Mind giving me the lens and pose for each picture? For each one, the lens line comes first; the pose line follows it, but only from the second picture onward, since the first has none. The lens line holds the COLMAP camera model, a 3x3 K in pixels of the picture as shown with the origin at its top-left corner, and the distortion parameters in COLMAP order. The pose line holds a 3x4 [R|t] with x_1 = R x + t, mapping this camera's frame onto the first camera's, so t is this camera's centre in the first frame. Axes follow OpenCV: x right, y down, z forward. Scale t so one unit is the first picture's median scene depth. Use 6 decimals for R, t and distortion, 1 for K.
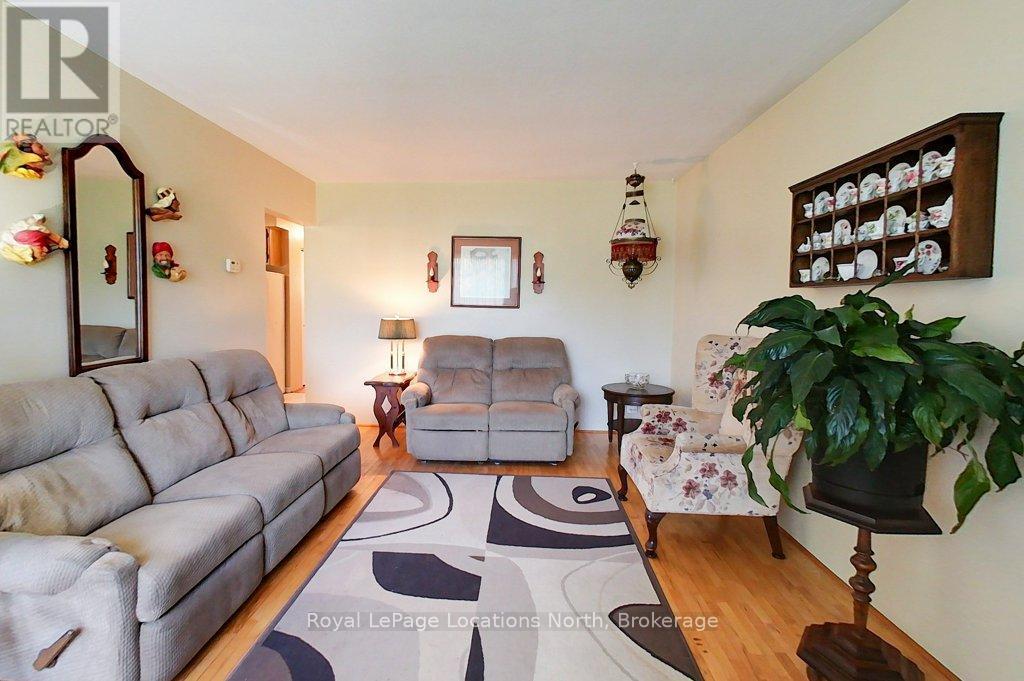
lens RADIAL K [[477.6, 0, 493.4], [0, 477.6, 315.4], [0, 0, 1]] dist [-0.000009, -0.000028]
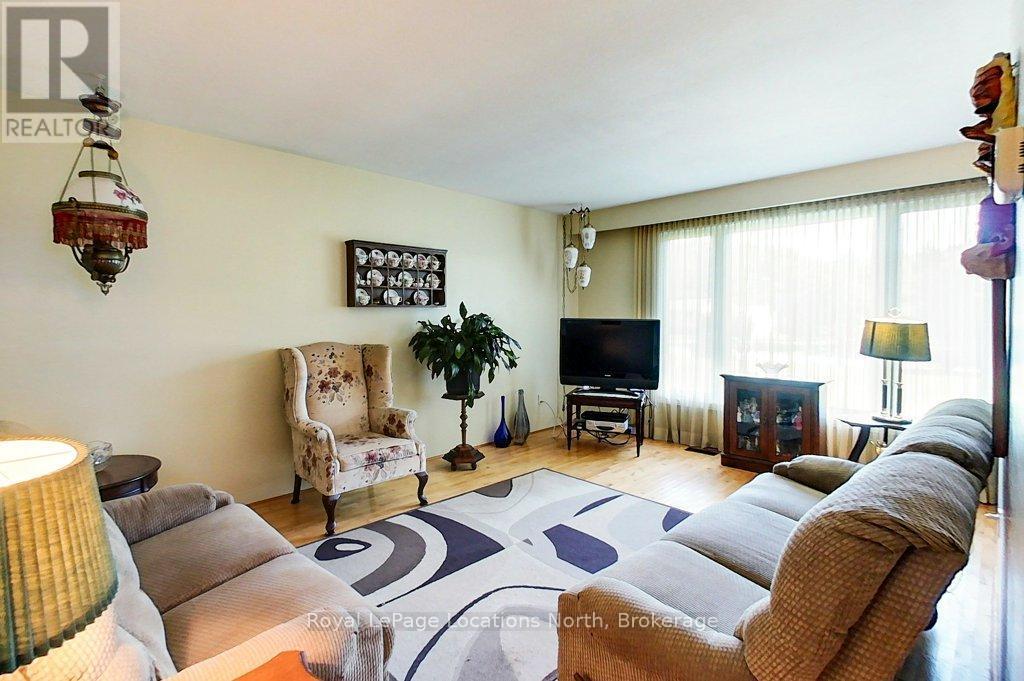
lens RADIAL K [[477.6, 0, 493.4], [0, 477.6, 315.4], [0, 0, 1]] dist [-0.000009, -0.000028]
pose [[-0.732500, -0.009043, 0.680707, -0.487241], [0.015463, 0.999433, 0.029917, -0.047028], [-0.680591, 0.032440, -0.731945, 1.225866]]
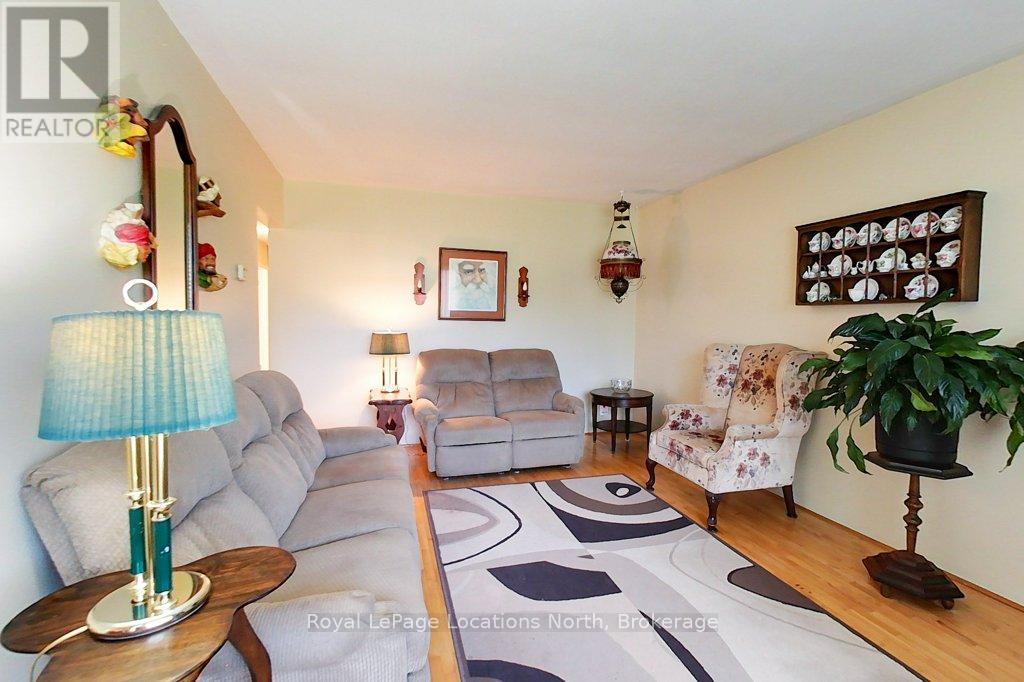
lens RADIAL K [[476.3, 0, 517.1], [0, 476.3, 329.5], [0, 0, 1]] dist [-0.001731, -0.000167]
pose [[0.940920, -0.009120, 0.338505, -0.347433], [0.006962, 0.999947, 0.007589, -0.005525], [-0.338557, -0.004784, 0.940934, 0.036385]]
